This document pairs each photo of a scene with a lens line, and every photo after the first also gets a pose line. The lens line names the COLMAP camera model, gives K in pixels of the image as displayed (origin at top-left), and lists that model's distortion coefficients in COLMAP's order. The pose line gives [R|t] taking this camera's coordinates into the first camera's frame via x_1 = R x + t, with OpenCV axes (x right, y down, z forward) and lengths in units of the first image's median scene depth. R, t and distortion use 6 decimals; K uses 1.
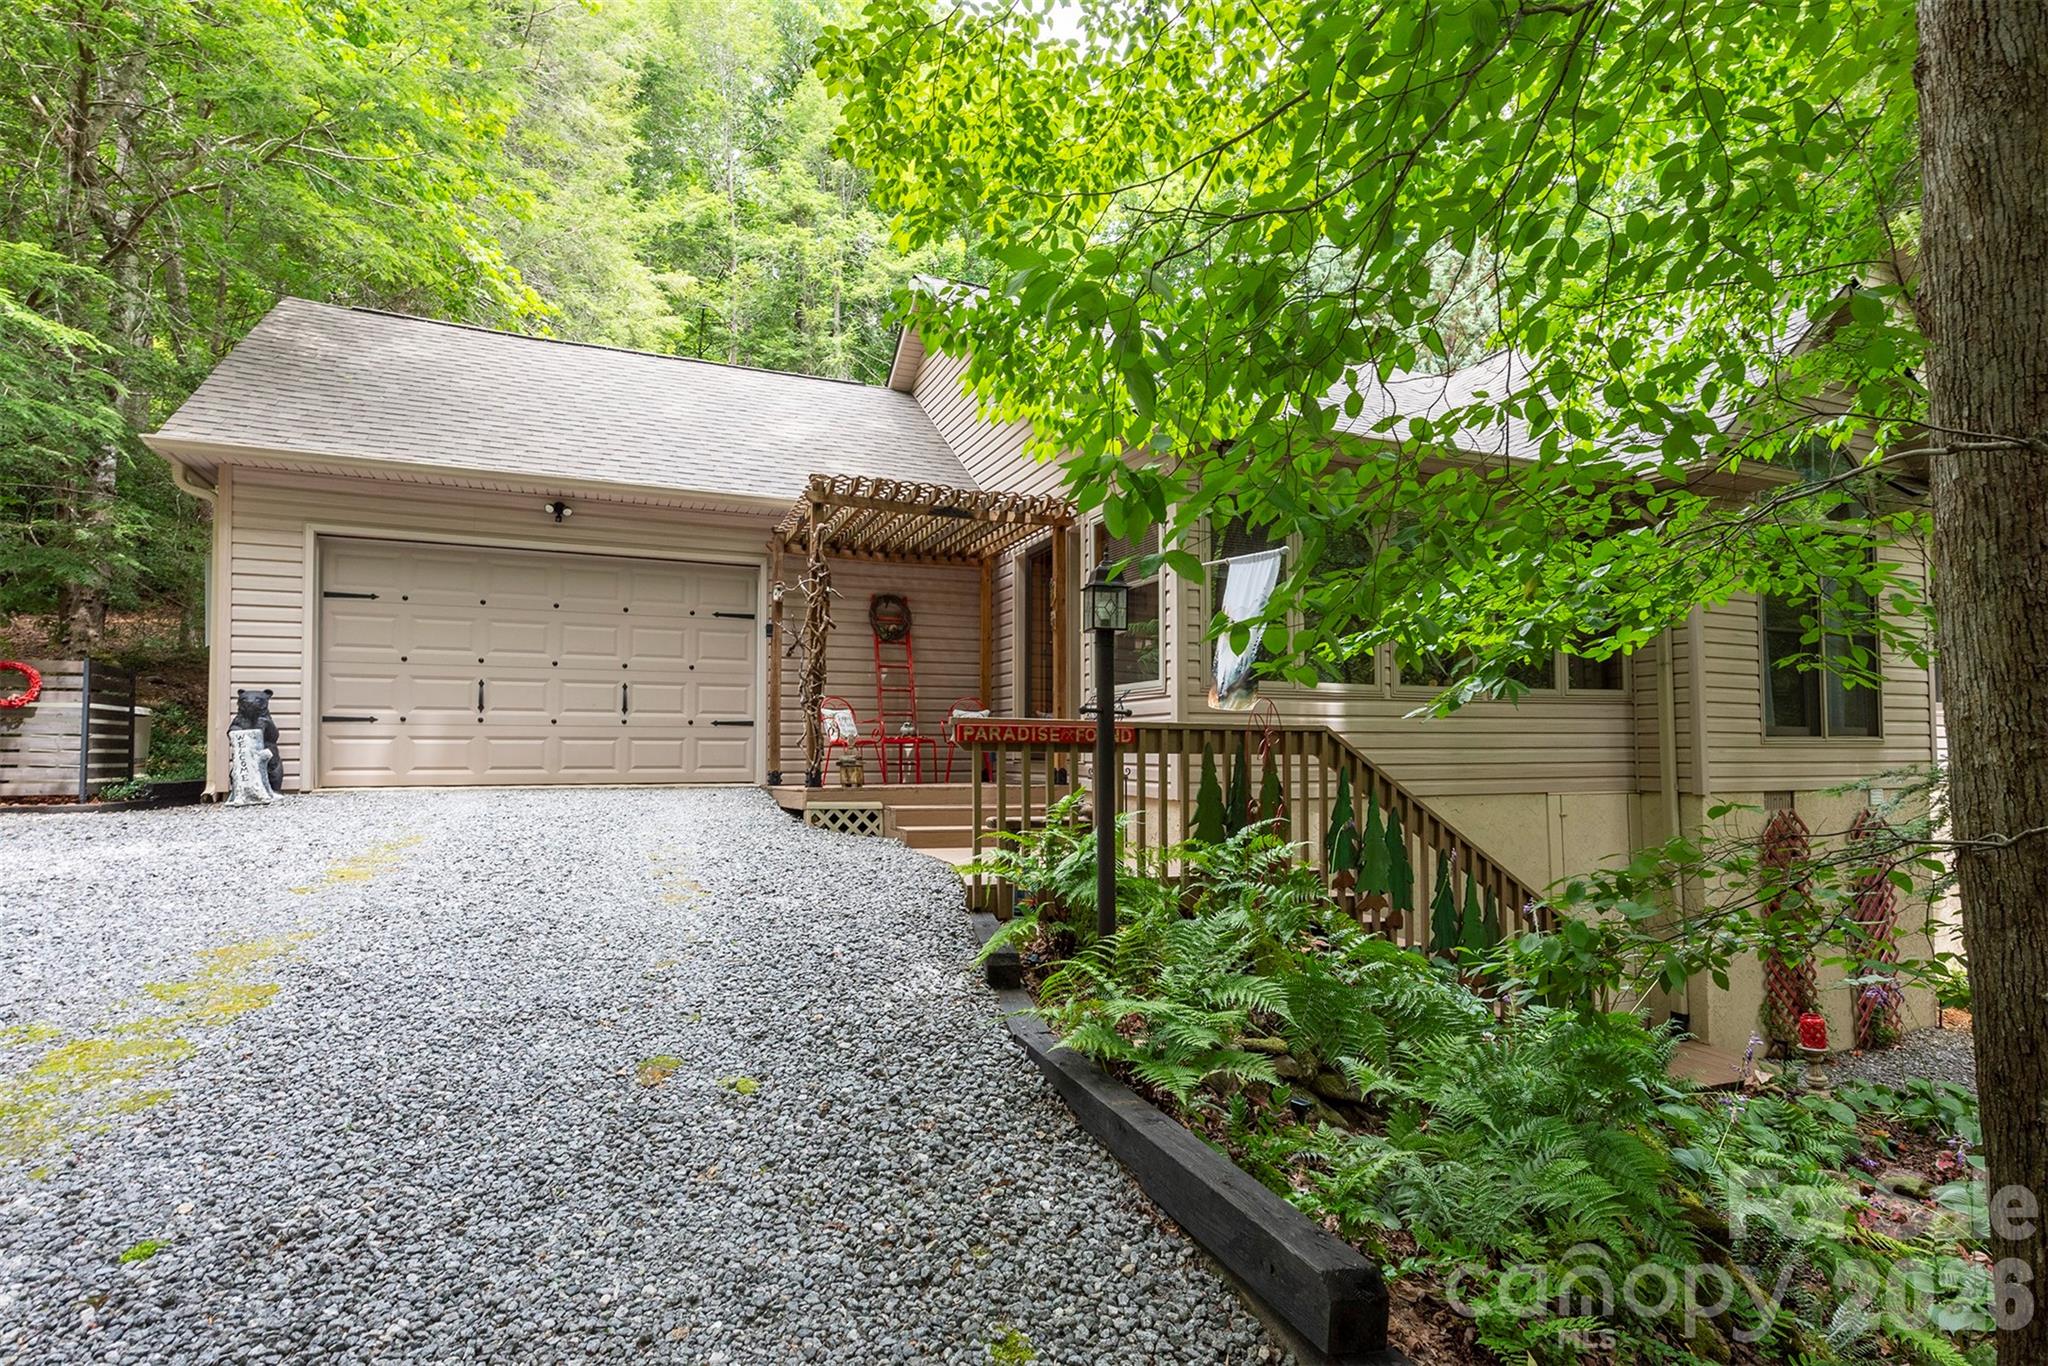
lens RADIAL K [[973.9, 0, 1024.0], [0, 973.9, 683.0], [0, 0, 1]] dist [0.015051, -0.011130]
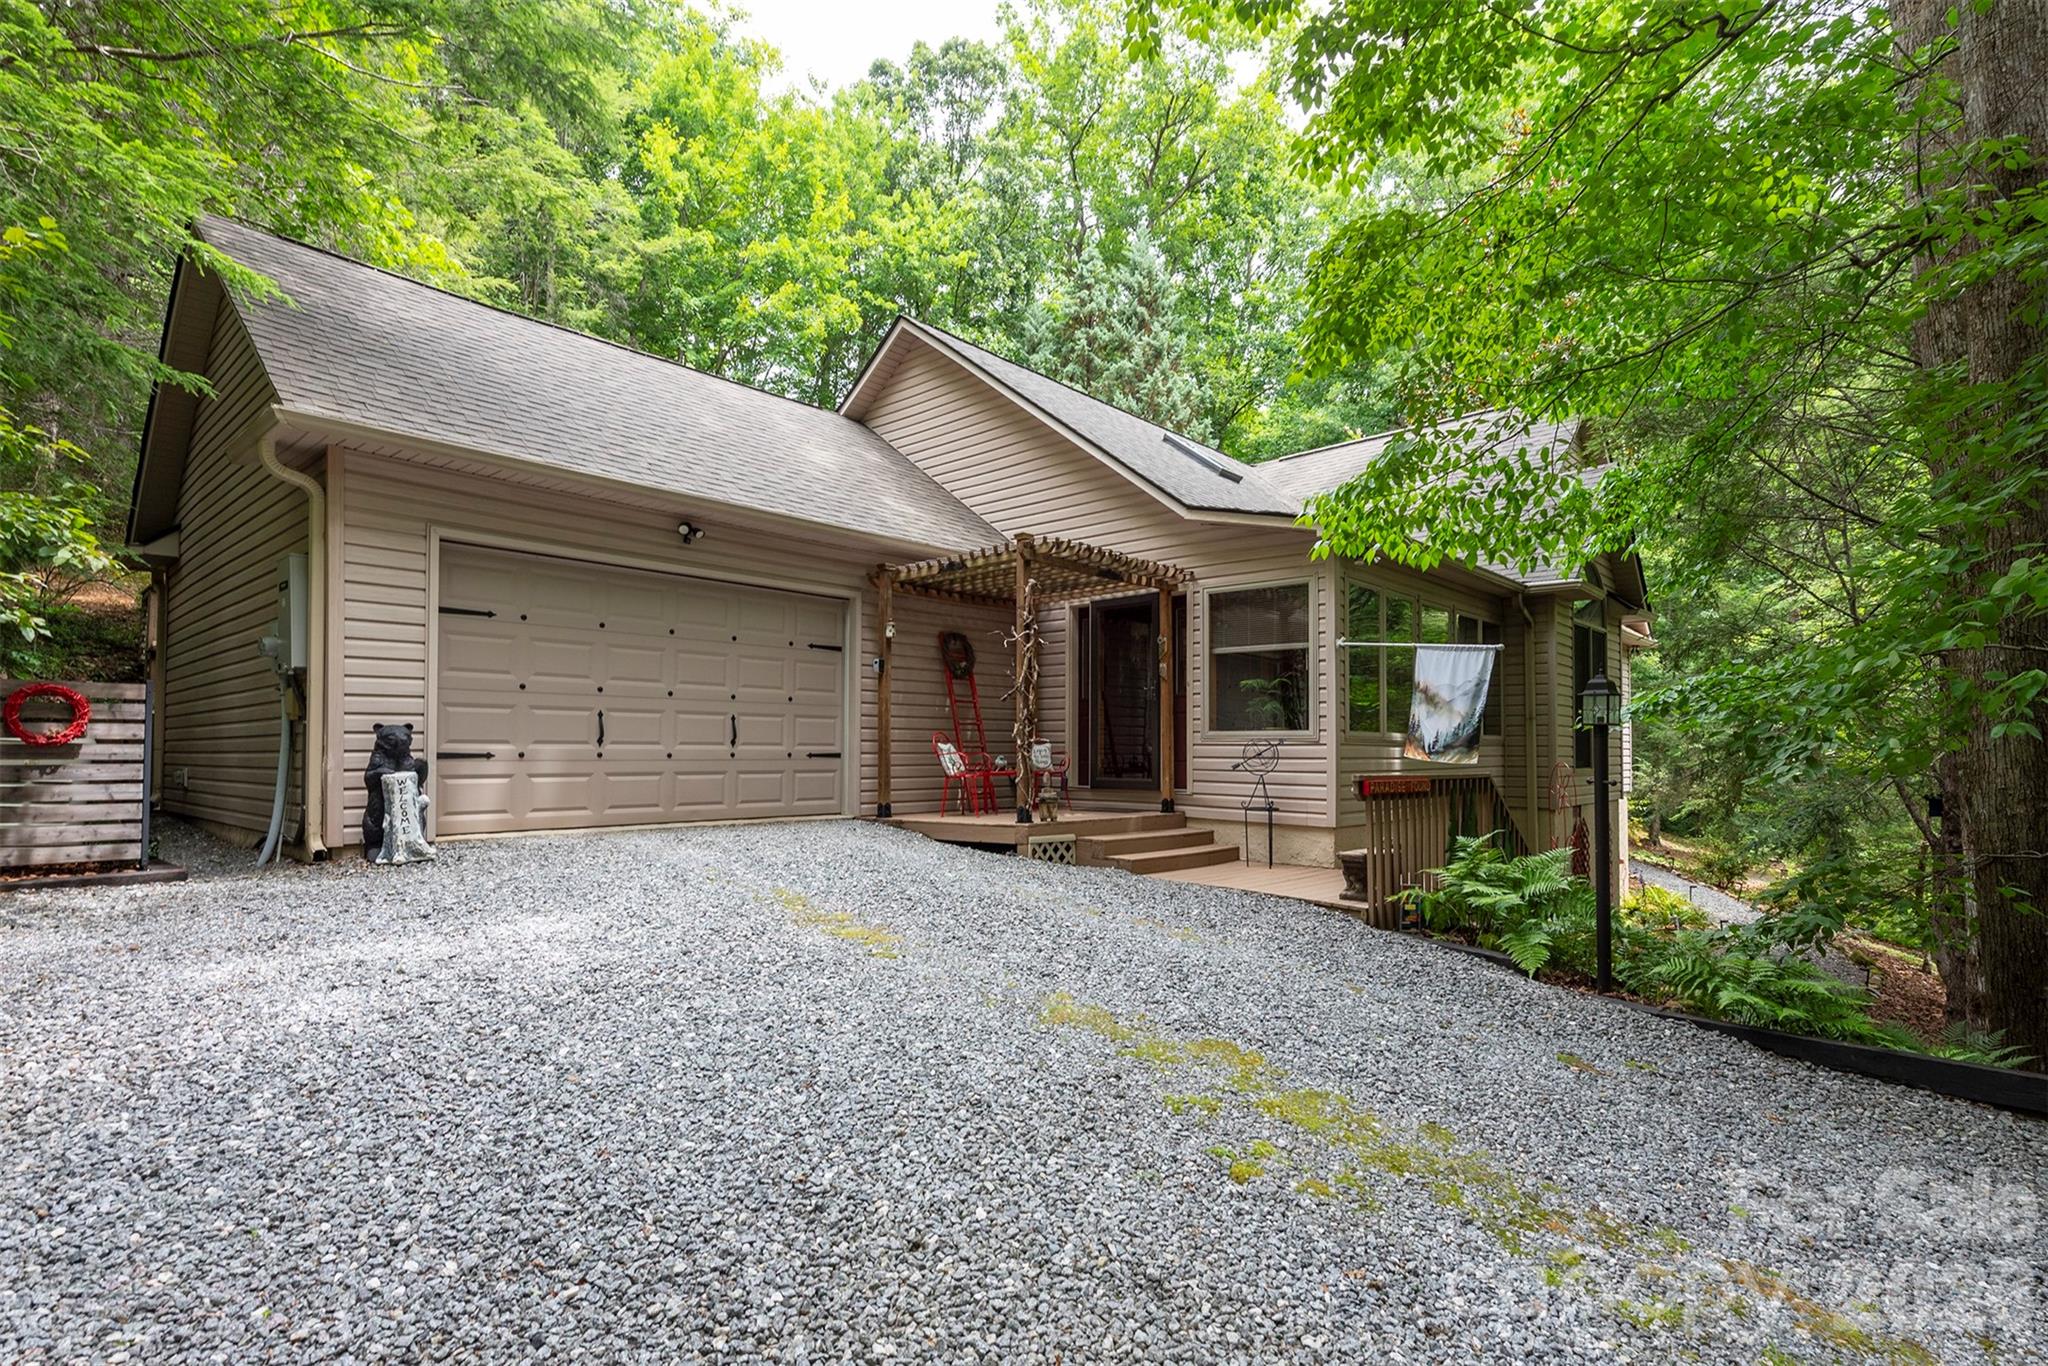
lens RADIAL K [[947.0, 0, 1022.3], [0, 947.0, 694.5], [0, 0, 1]] dist [0.003404, 0.000274]
pose [[0.912852, 0.026933, 0.407400, -0.590344], [-0.031218, 0.999505, 0.003872, -0.036009], [-0.407094, -0.016253, 0.913241, 0.036479]]
